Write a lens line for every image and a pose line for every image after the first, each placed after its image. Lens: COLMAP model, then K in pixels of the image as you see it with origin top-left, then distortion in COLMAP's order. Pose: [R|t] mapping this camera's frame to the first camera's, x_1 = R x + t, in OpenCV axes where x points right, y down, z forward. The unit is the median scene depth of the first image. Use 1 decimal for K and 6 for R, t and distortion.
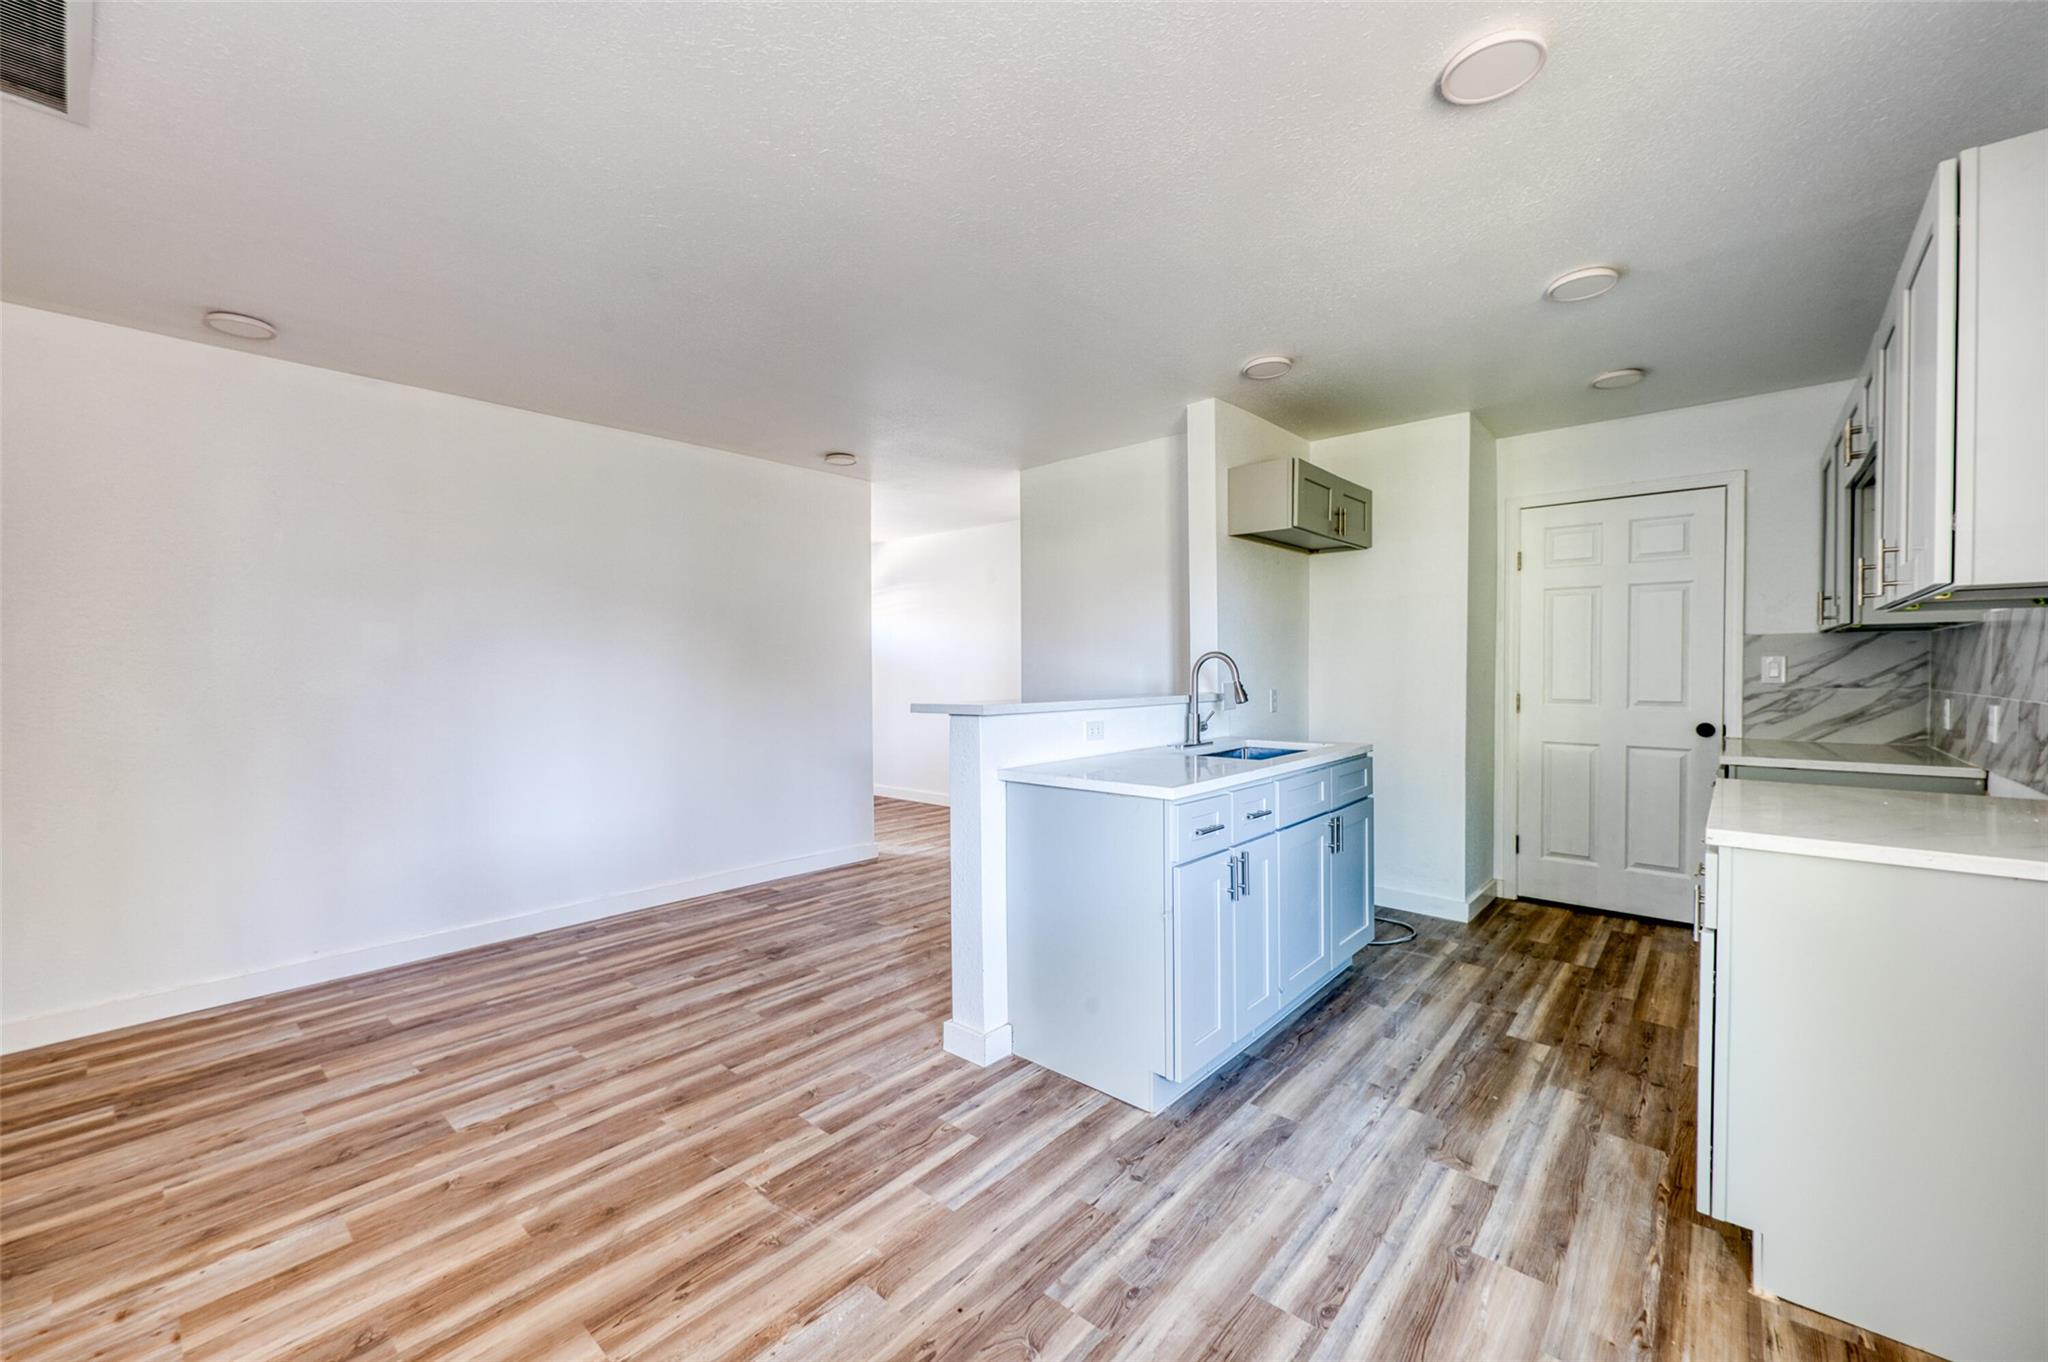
lens RADIAL K [[803.8, 0, 1021.1], [0, 803.8, 678.7], [0, 0, 1]] dist [0.000727, 0.000426]
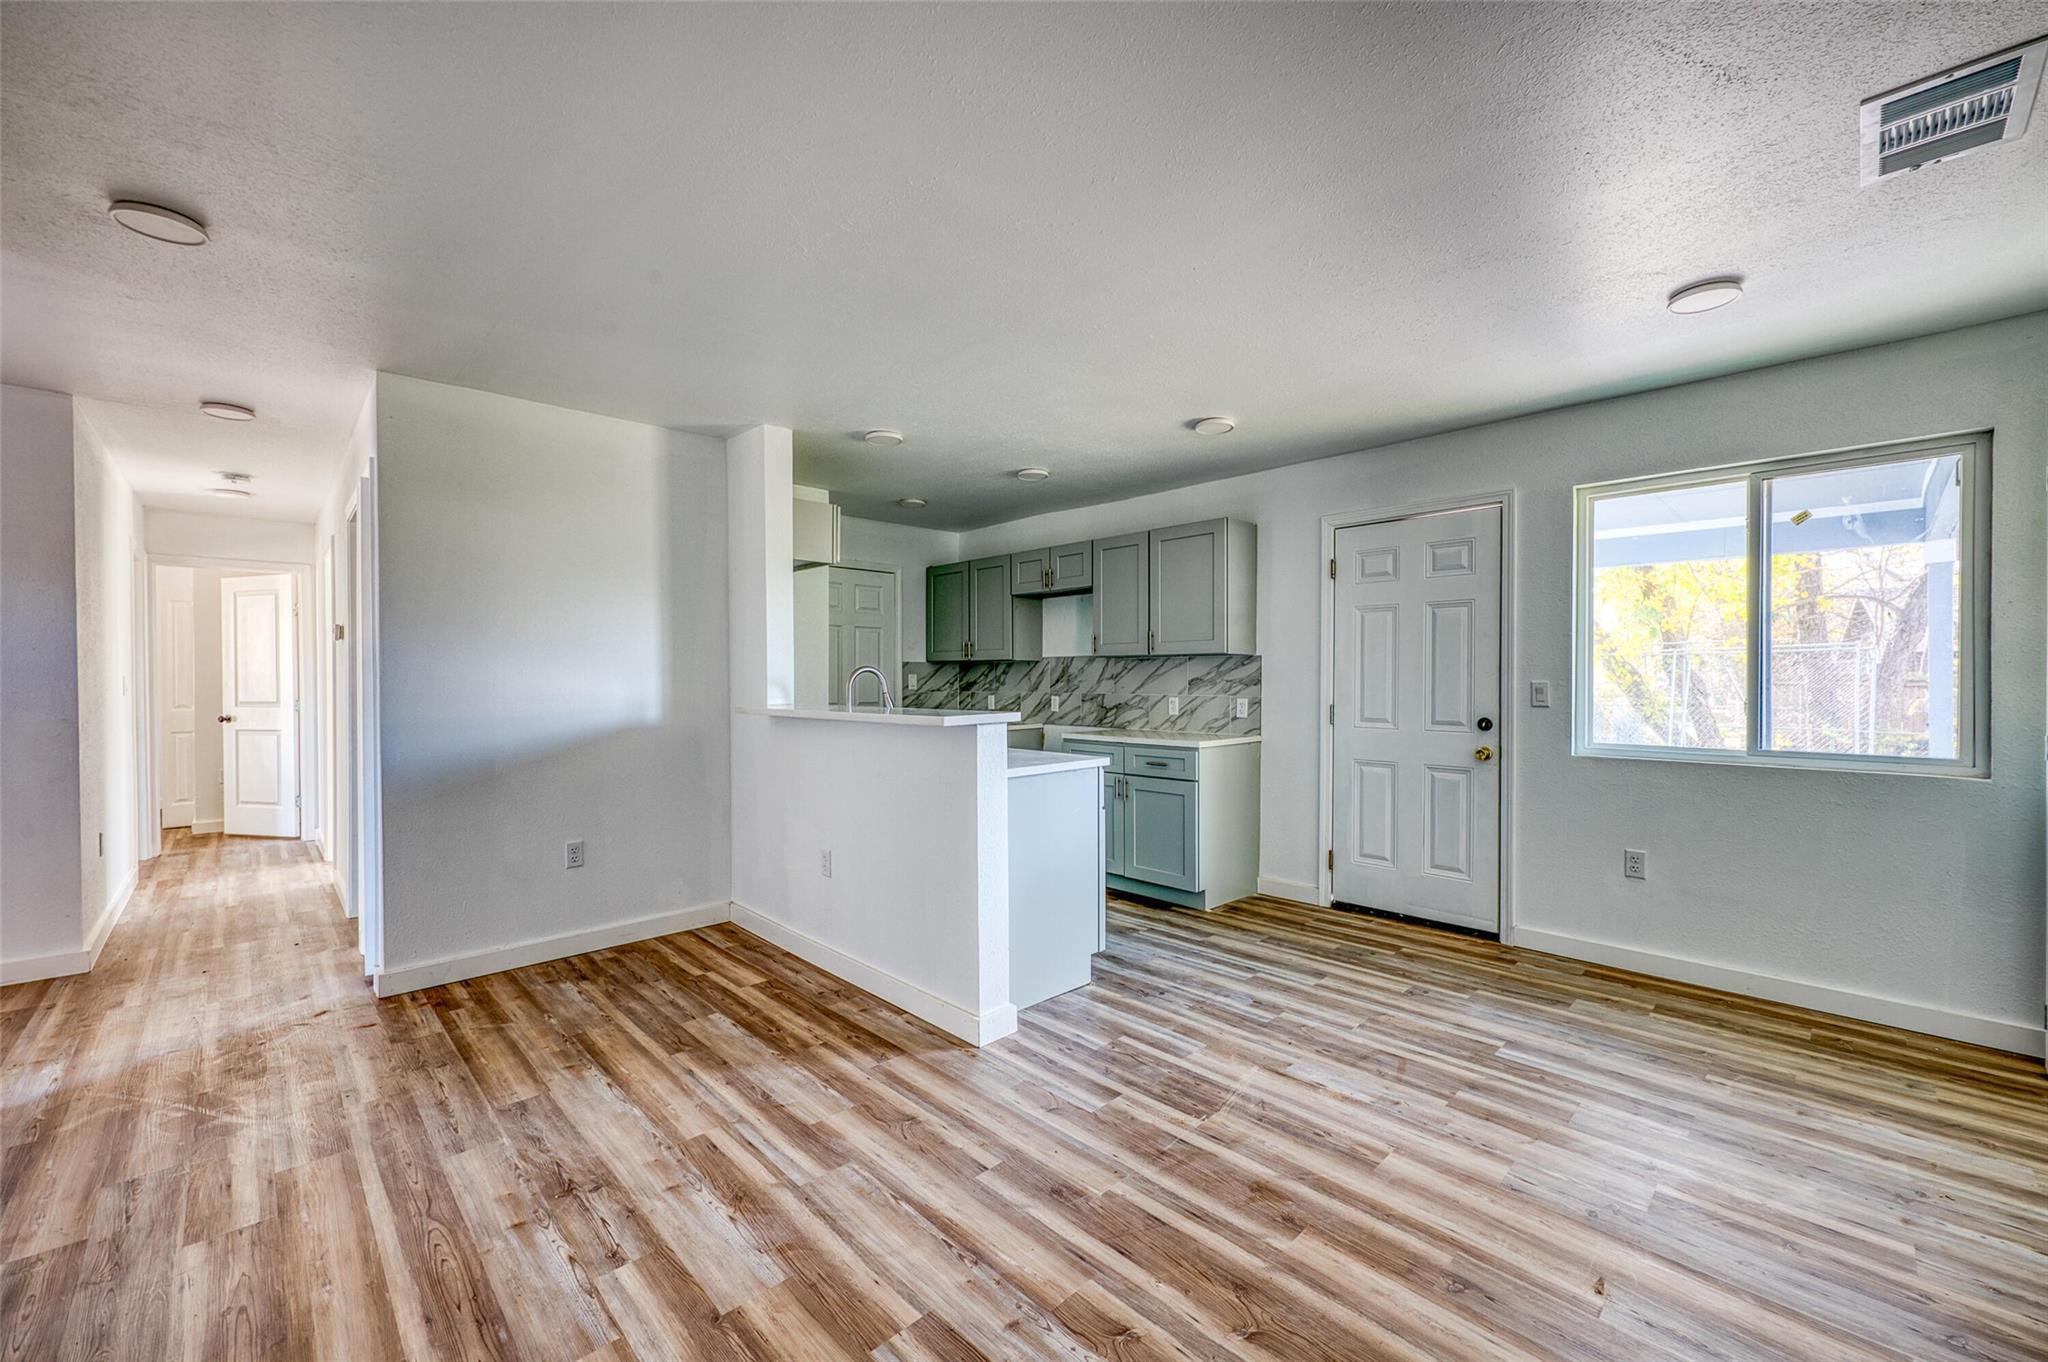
lens RADIAL K [[803.8, 0, 1022.1], [0, 803.8, 678.4], [0, 0, 1]] dist [0.000727, 0.000426]
pose [[0.083260, 0.004234, 0.996519, -1.312174], [0.014390, 0.999882, -0.005451, -0.008769], [-0.996424, 0.014793, 0.083190, 0.993740]]
